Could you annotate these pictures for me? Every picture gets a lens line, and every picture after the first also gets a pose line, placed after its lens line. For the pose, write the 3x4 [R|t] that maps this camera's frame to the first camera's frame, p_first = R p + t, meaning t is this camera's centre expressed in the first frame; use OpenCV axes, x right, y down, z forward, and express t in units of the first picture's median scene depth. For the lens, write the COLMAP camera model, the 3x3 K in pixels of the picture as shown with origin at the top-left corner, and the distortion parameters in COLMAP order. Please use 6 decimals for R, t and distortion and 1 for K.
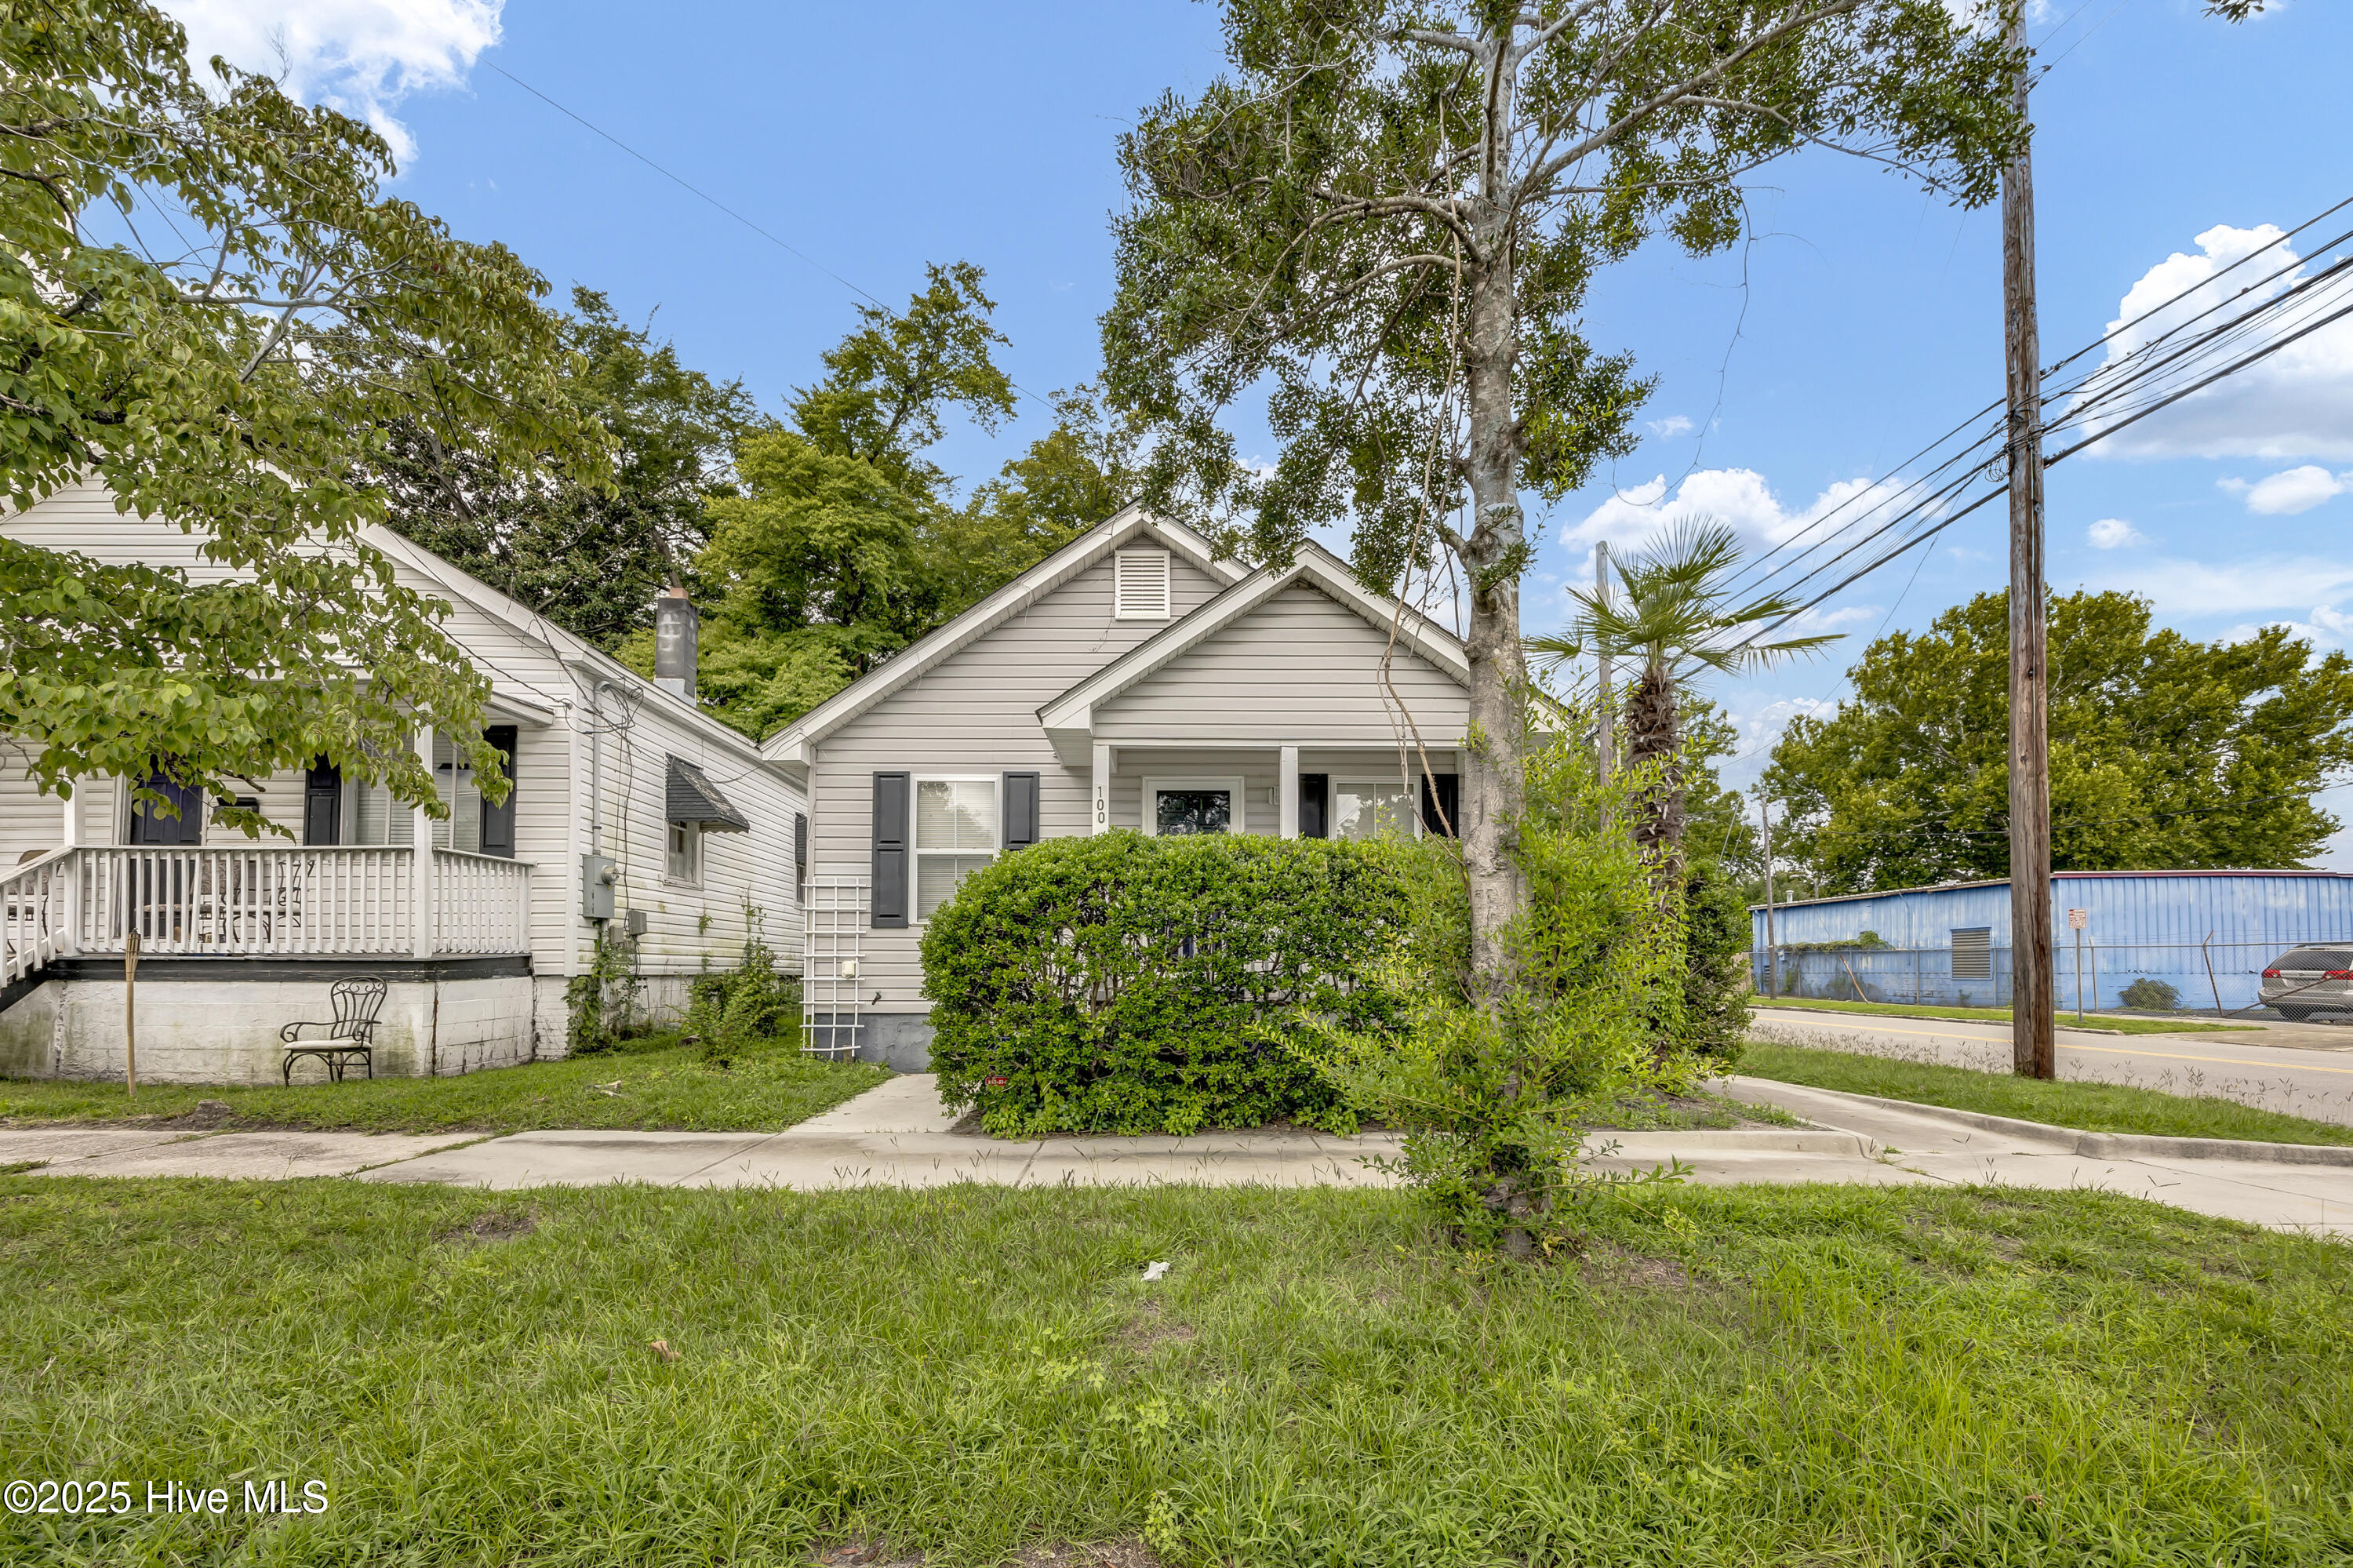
lens RADIAL K [[804.7, 0, 1176.2], [0, 804.7, 918.3], [0, 0, 1]] dist [-0.000950, -0.000059]
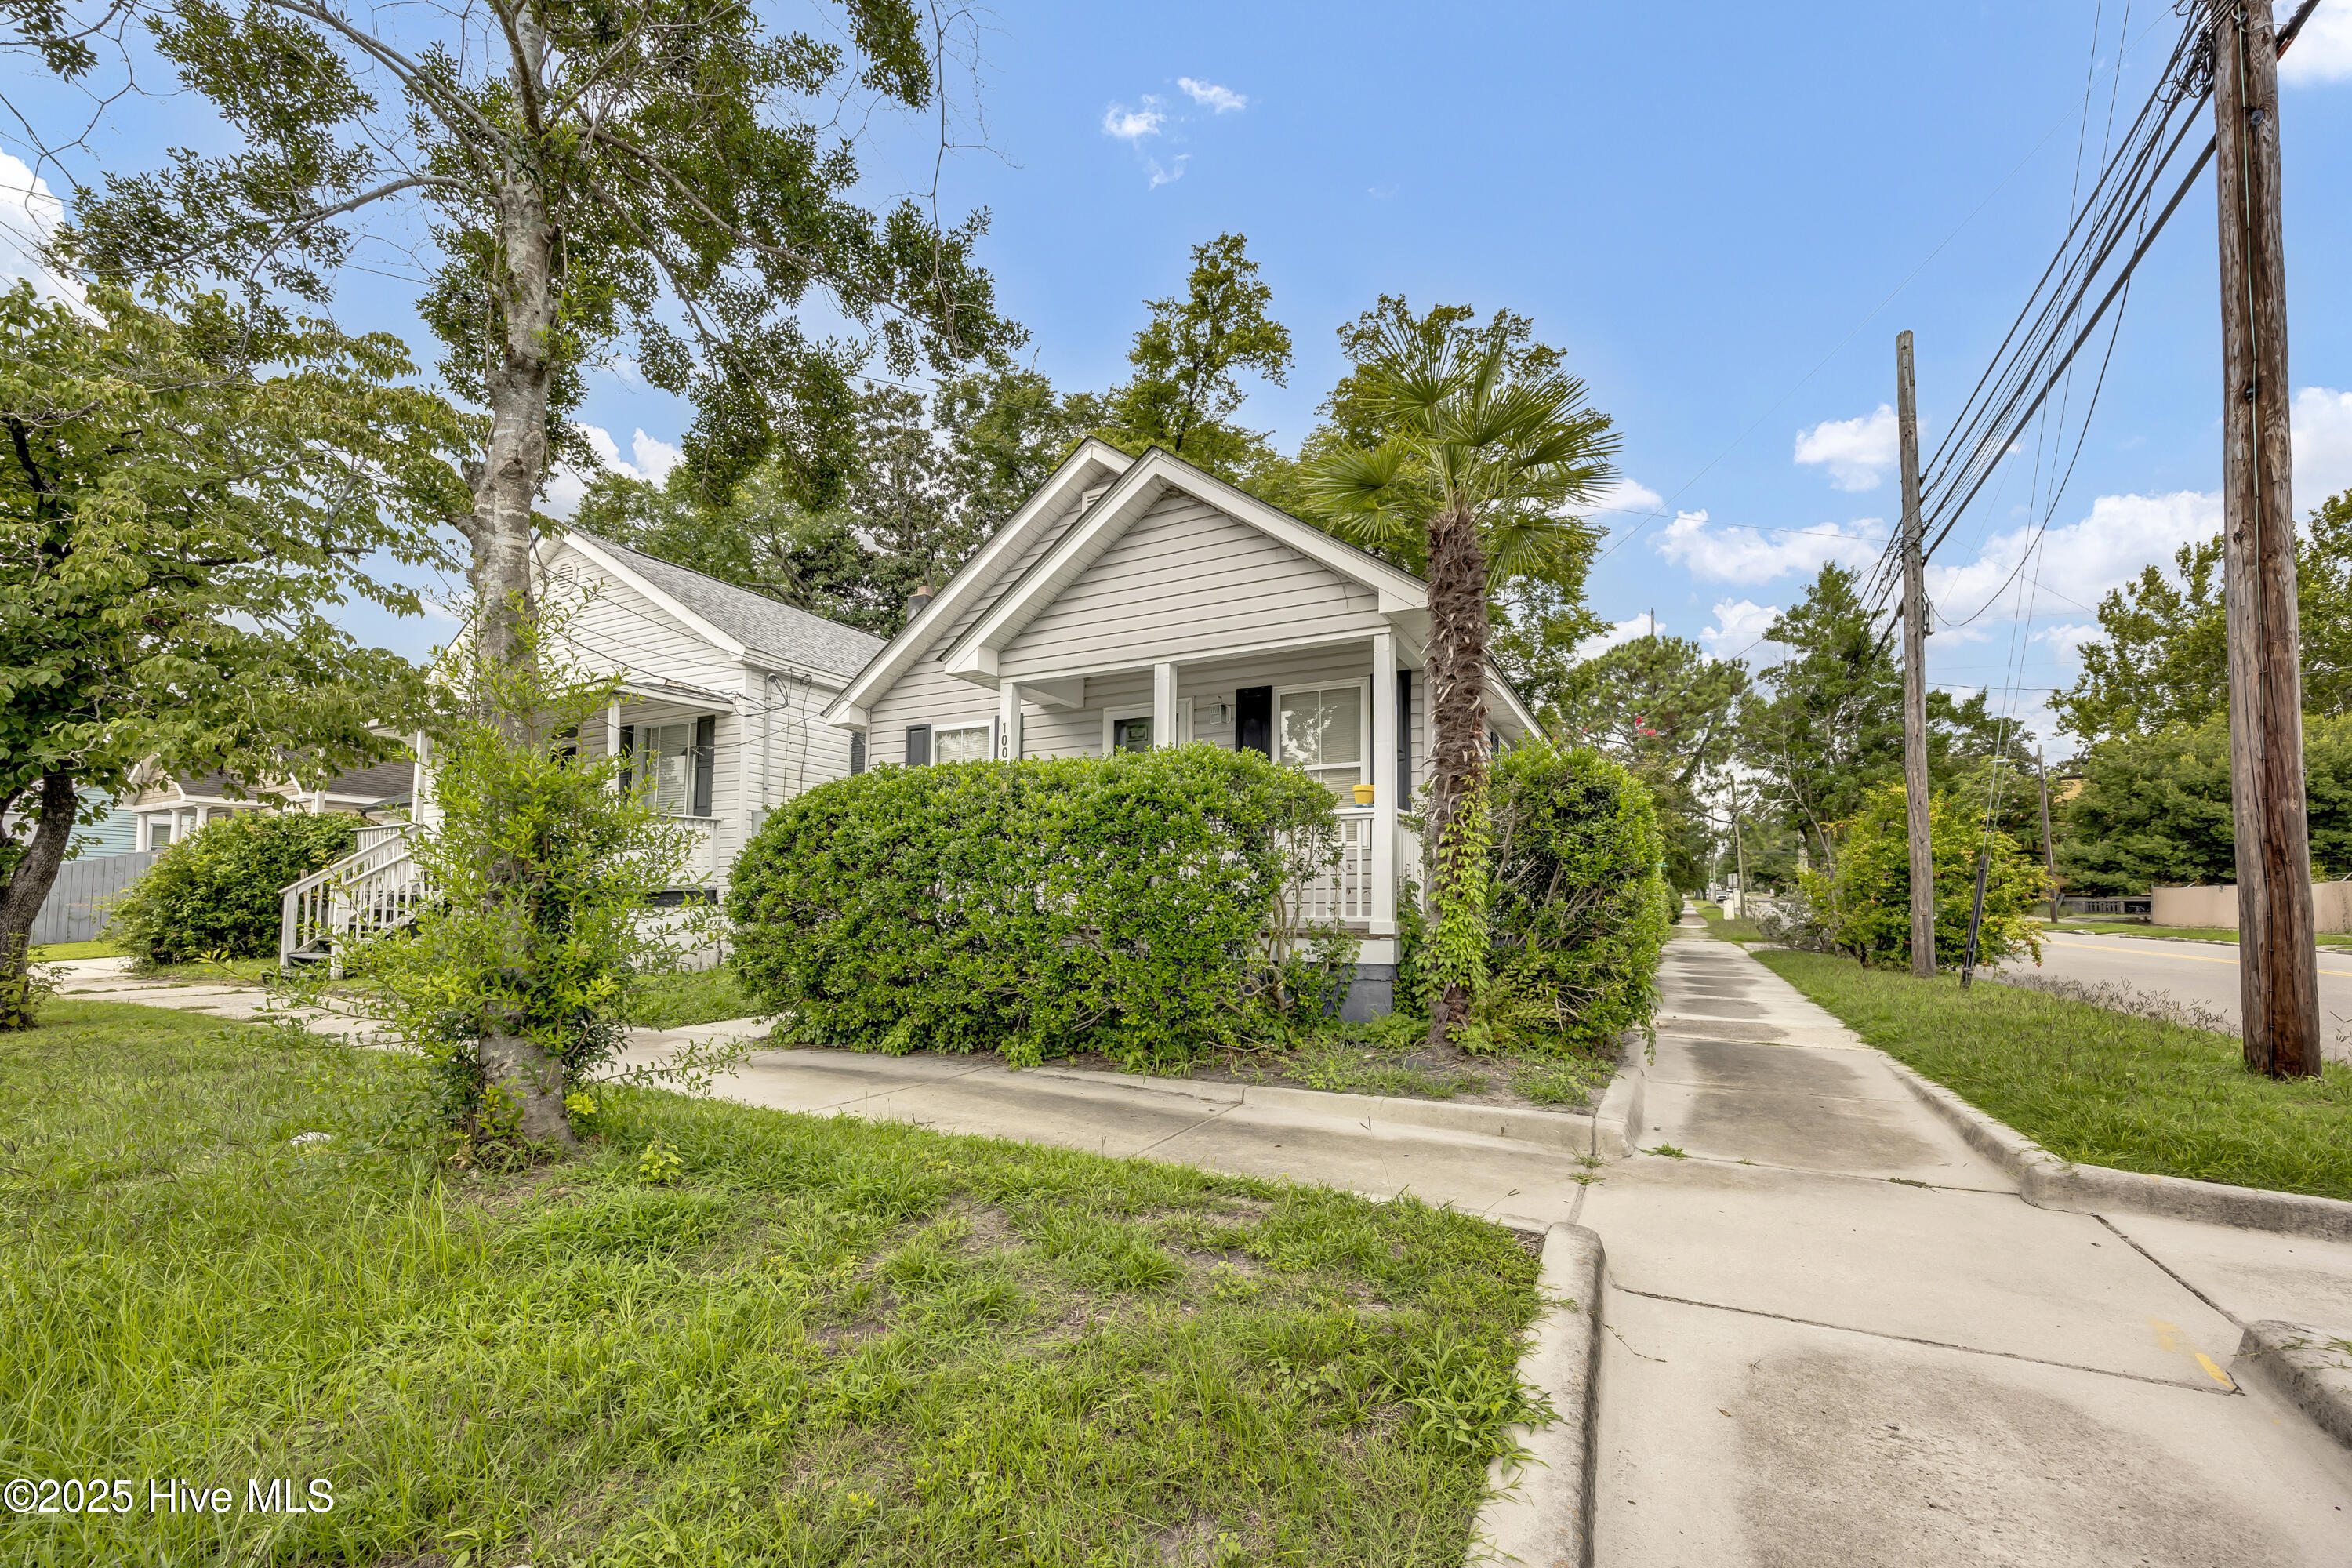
lens RADIAL K [[911.9, 0, 1183.7], [0, 911.9, 781.4], [0, 0, 1]] dist [0.000220, 0.000042]
pose [[0.897987, -0.056928, -0.436325, 0.450932], [0.001779, 0.992057, -0.125773, 0.042520], [0.440019, 0.112166, 0.890956, 0.073967]]
